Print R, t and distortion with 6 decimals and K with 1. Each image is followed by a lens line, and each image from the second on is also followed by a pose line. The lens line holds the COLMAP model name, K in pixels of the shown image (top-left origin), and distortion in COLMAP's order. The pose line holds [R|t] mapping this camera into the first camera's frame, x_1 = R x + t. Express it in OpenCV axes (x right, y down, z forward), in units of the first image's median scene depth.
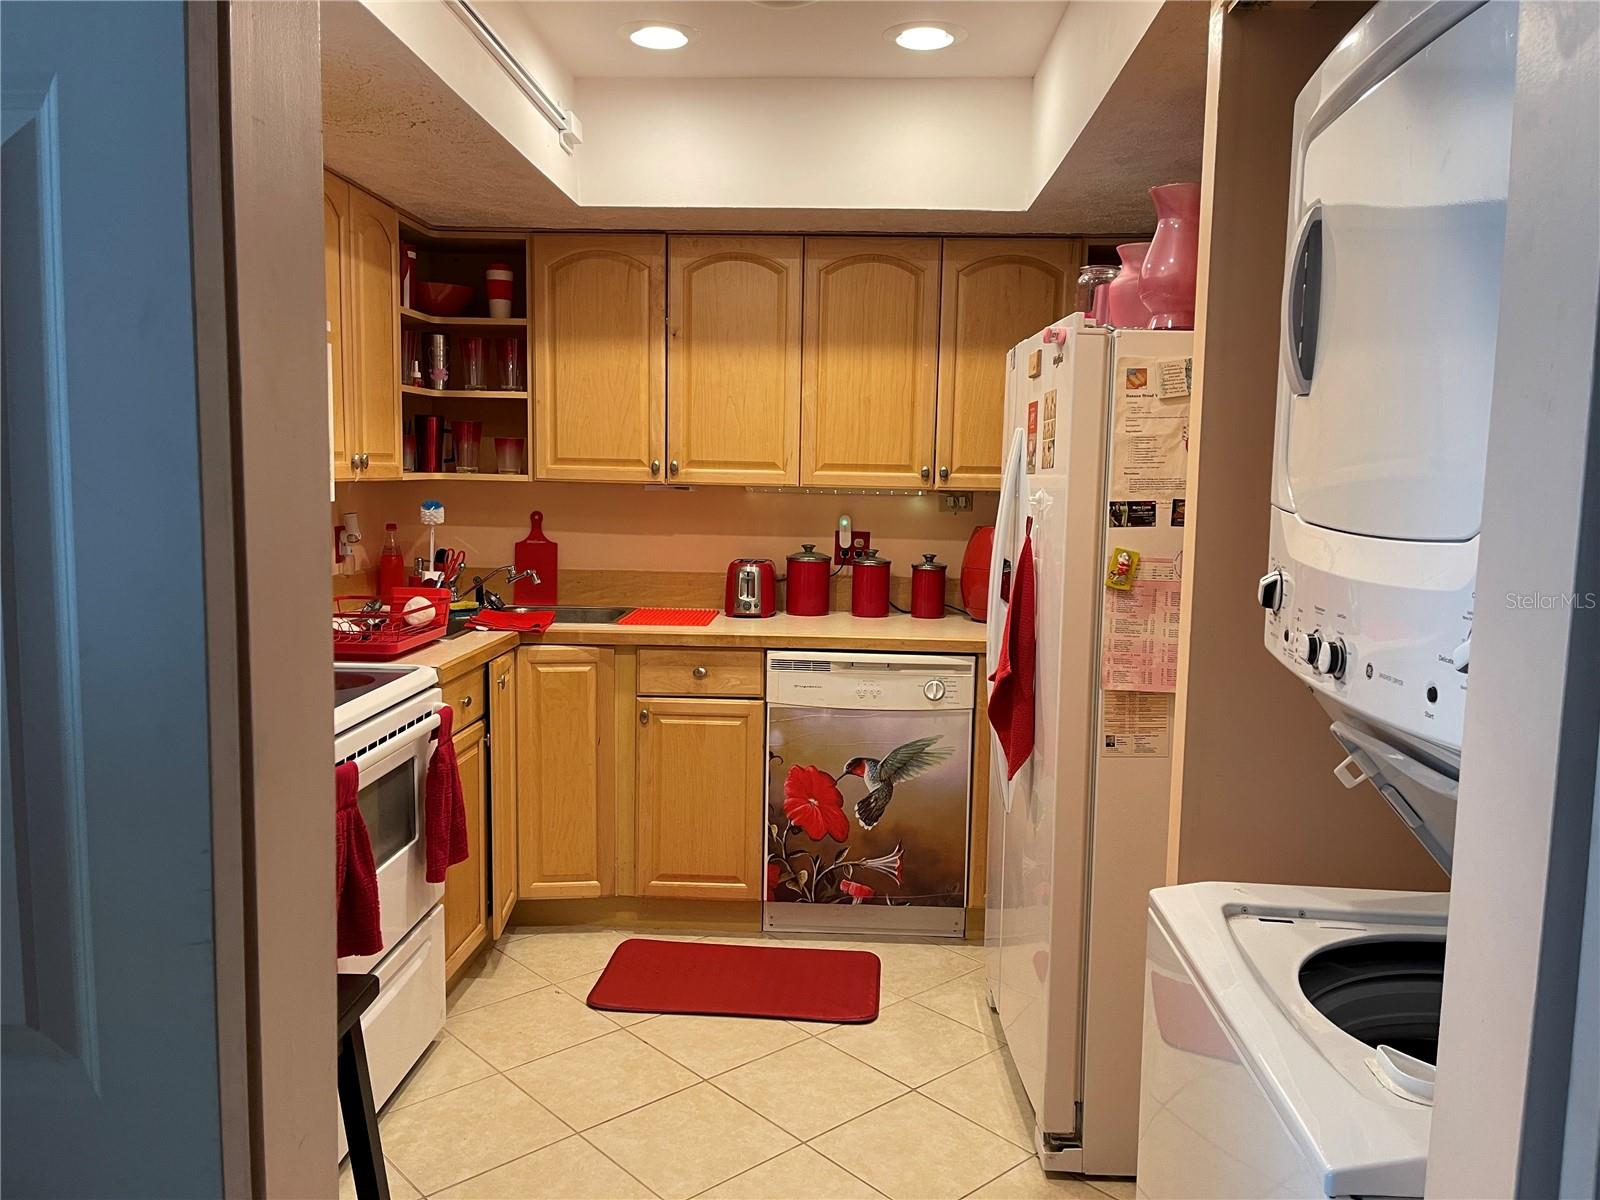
lens RADIAL K [[1196.5, 0, 804.4], [0, 1196.5, 605.4], [0, 0, 1]] dist [0.059951, -0.094032]
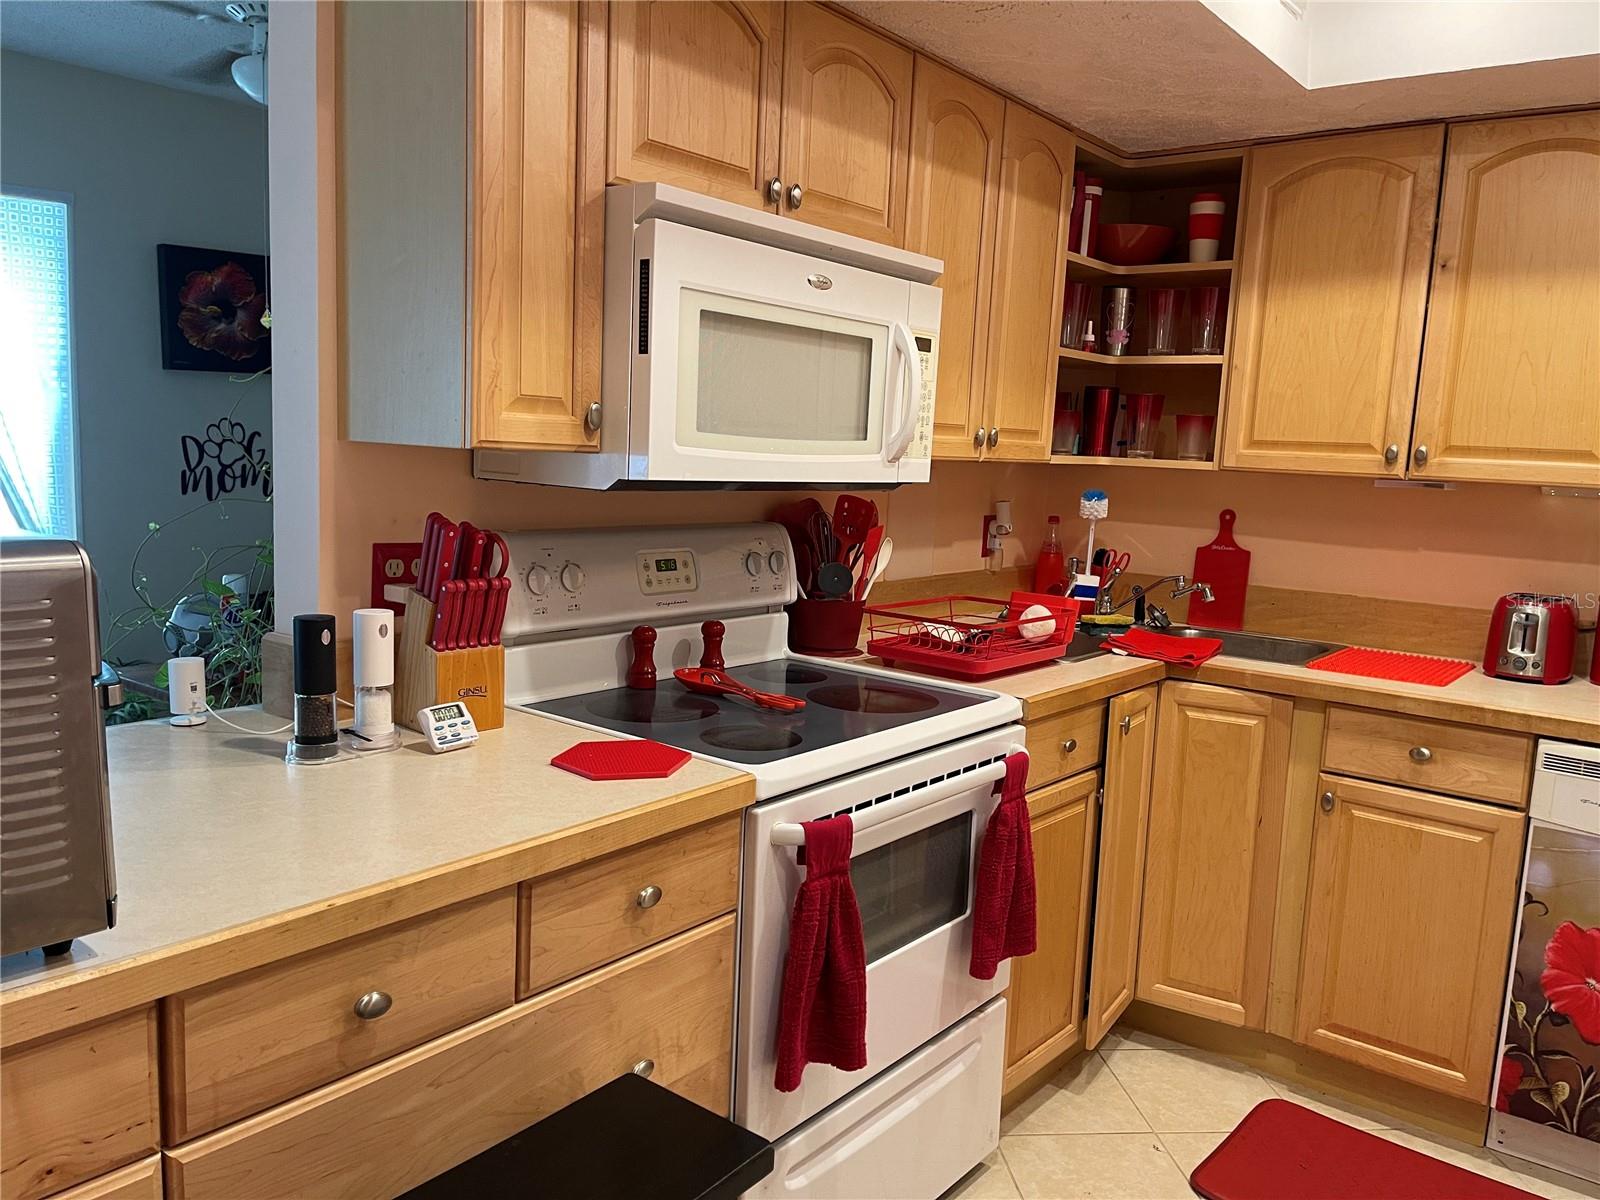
lens RADIAL K [[1196.5, 0, 791.7], [0, 1196.5, 608.5], [0, 0, 1]] dist [0.059951, -0.094032]
pose [[0.804548, 0.098144, -0.585722, 0.018309], [-0.096554, 0.994745, 0.034052, -0.014924], [0.585986, 0.029157, 0.809797, 0.222608]]
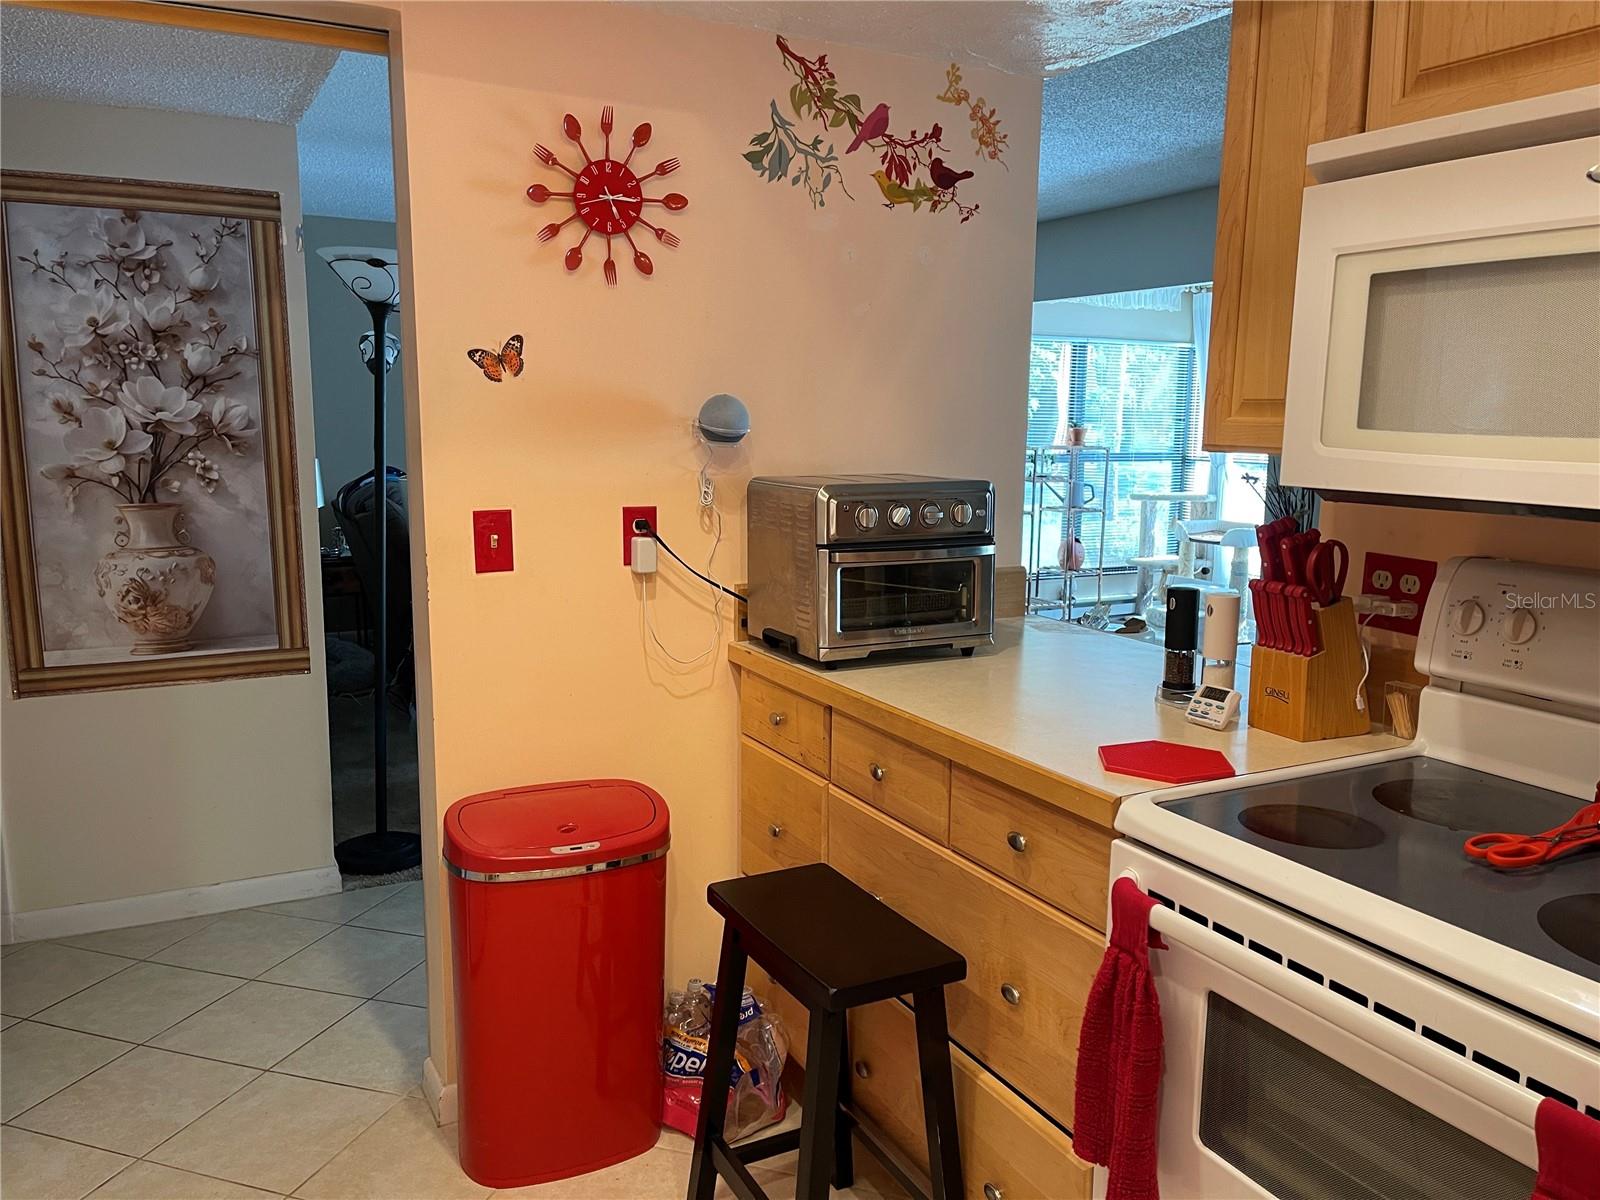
lens RADIAL K [[1270.4, 0, 800.7], [0, 1270.4, 609.1], [0, 0, 1]] dist [0.035715, -0.032752]
pose [[-0.879547, 0.047513, -0.473434, 0.048726], [-0.074161, 0.969153, 0.235039, -0.085140], [0.469997, 0.241838, -0.848892, 0.802983]]
